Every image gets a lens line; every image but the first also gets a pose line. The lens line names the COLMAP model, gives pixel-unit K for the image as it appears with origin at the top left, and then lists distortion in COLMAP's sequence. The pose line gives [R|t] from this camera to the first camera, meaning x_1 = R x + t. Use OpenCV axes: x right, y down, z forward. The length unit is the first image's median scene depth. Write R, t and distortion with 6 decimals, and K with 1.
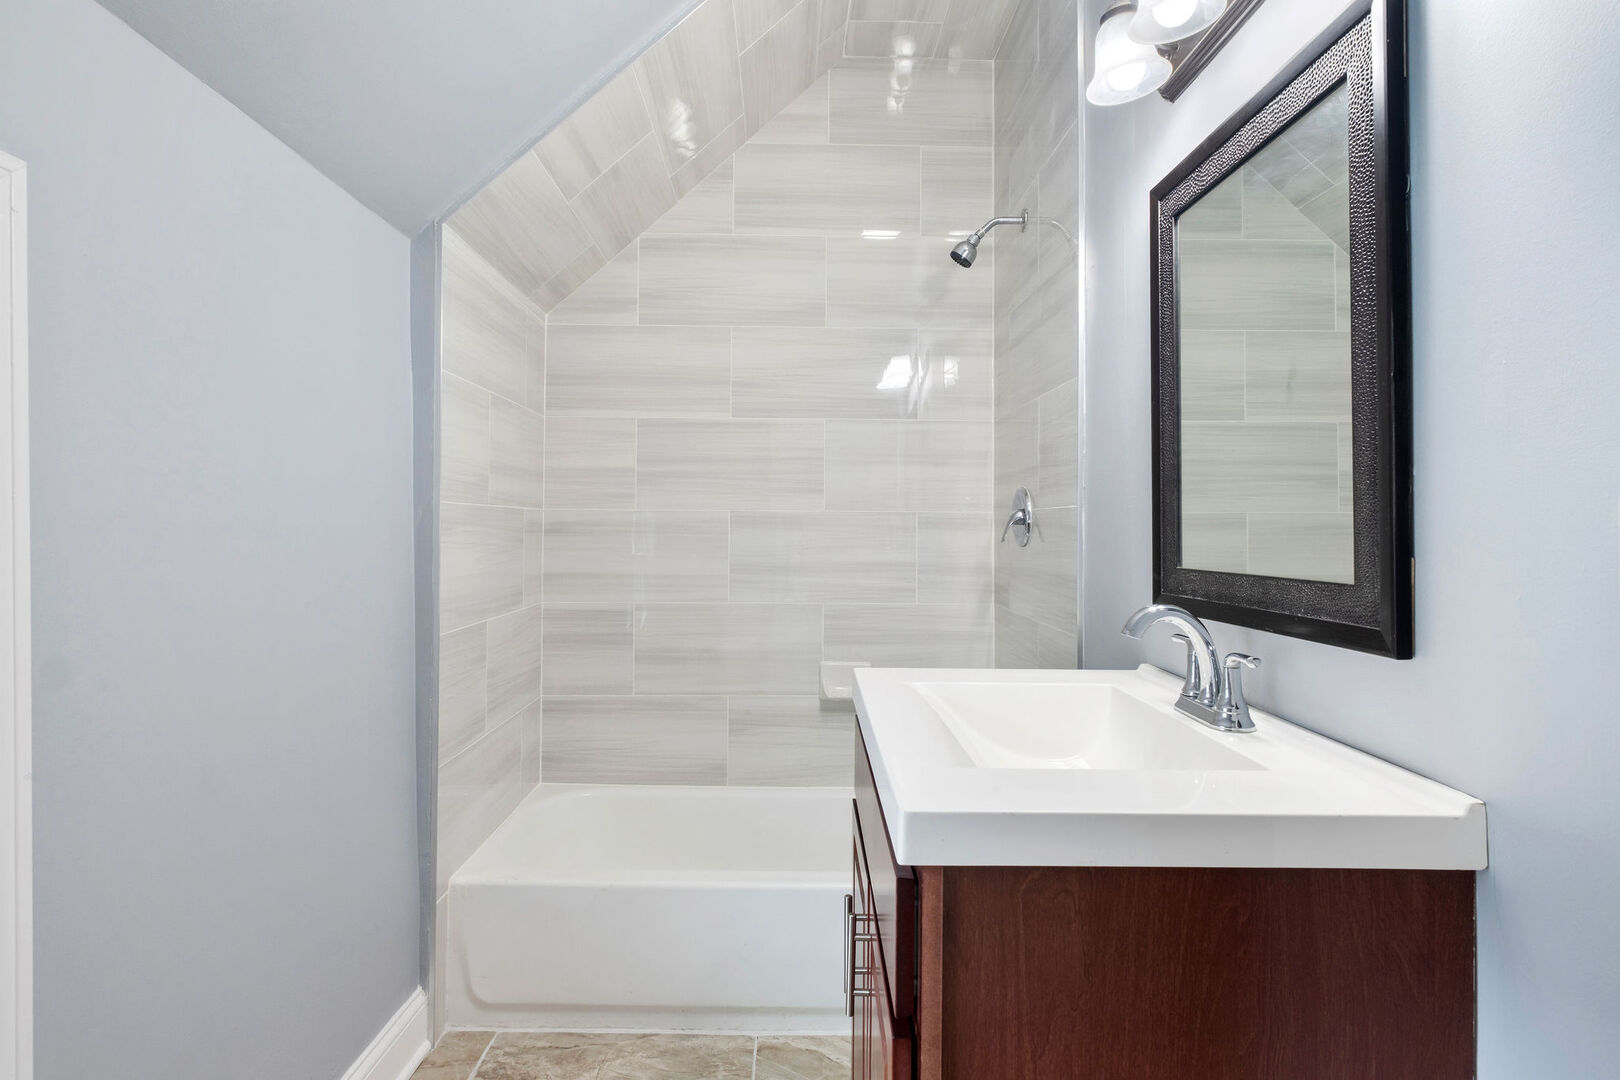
lens RADIAL K [[827.6, 0, 796.8], [0, 827.6, 513.1], [0, 0, 1]] dist [0.003275, 0.001272]
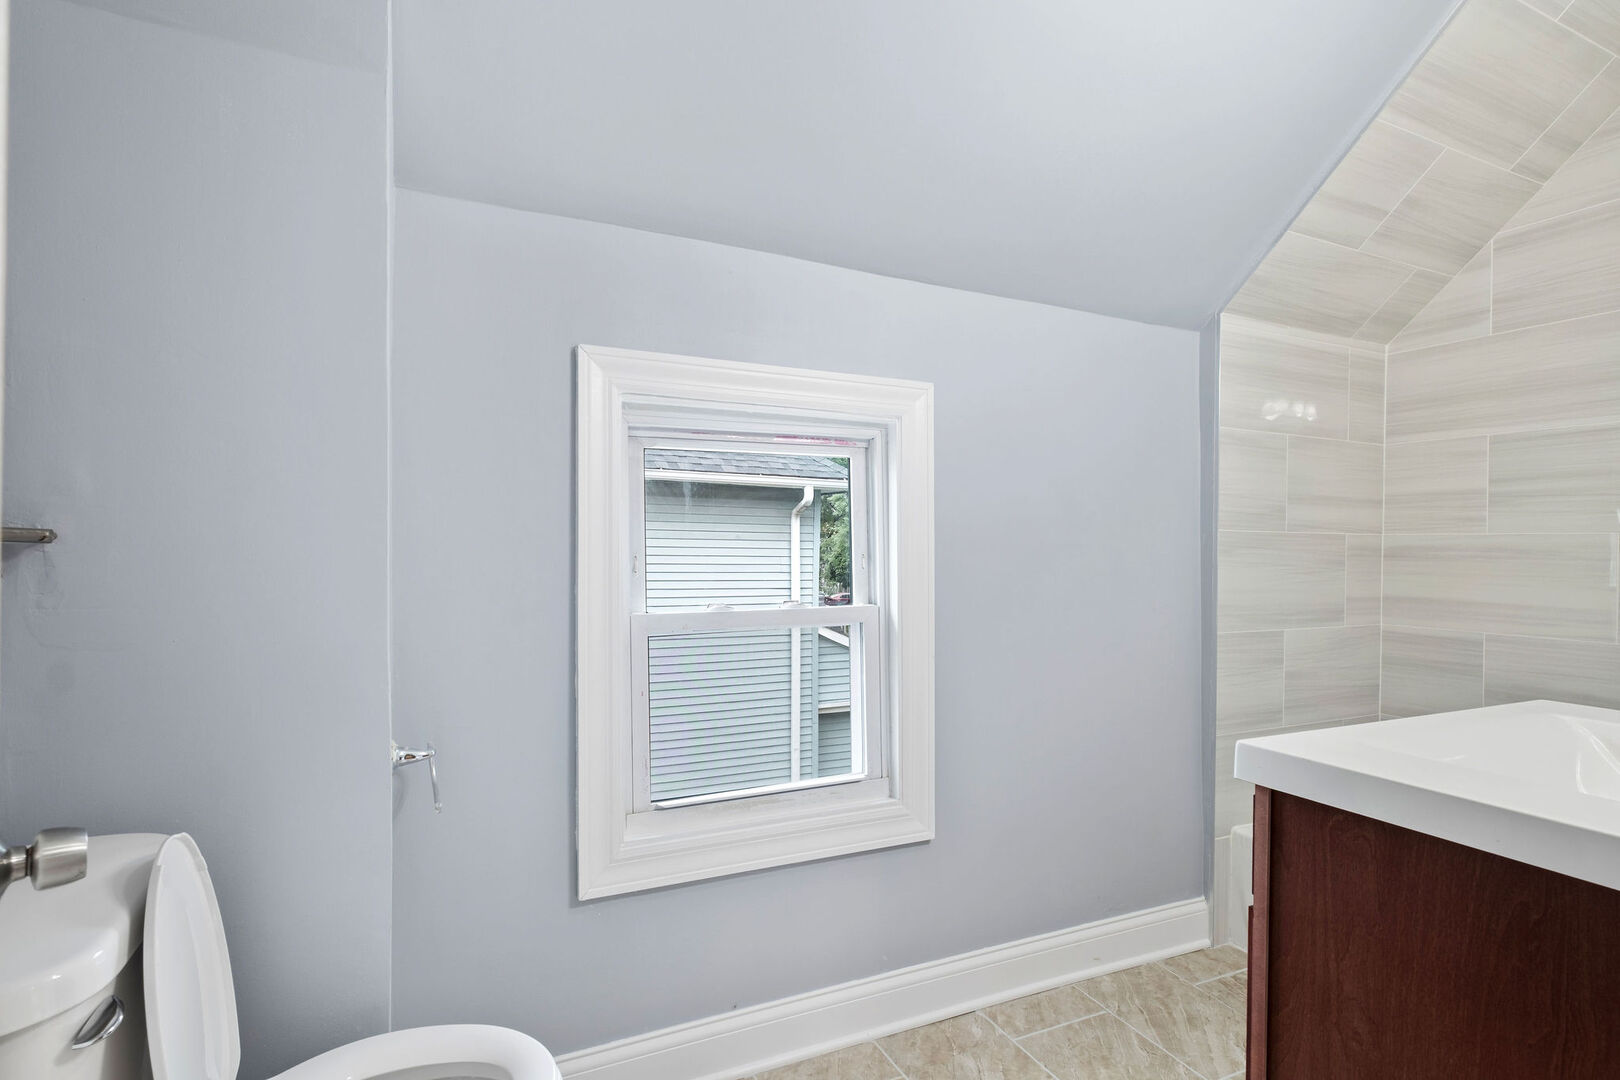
lens RADIAL K [[788.6, 0, 811.1], [0, 788.6, 546.3], [0, 0, 1]] dist [0.002536, -0.001894]
pose [[0.424379, -0.001284, -0.905484, 0.407593], [0.006180, 0.999980, 0.001479, 0.005932], [0.905464, -0.006223, 0.424378, -0.095945]]
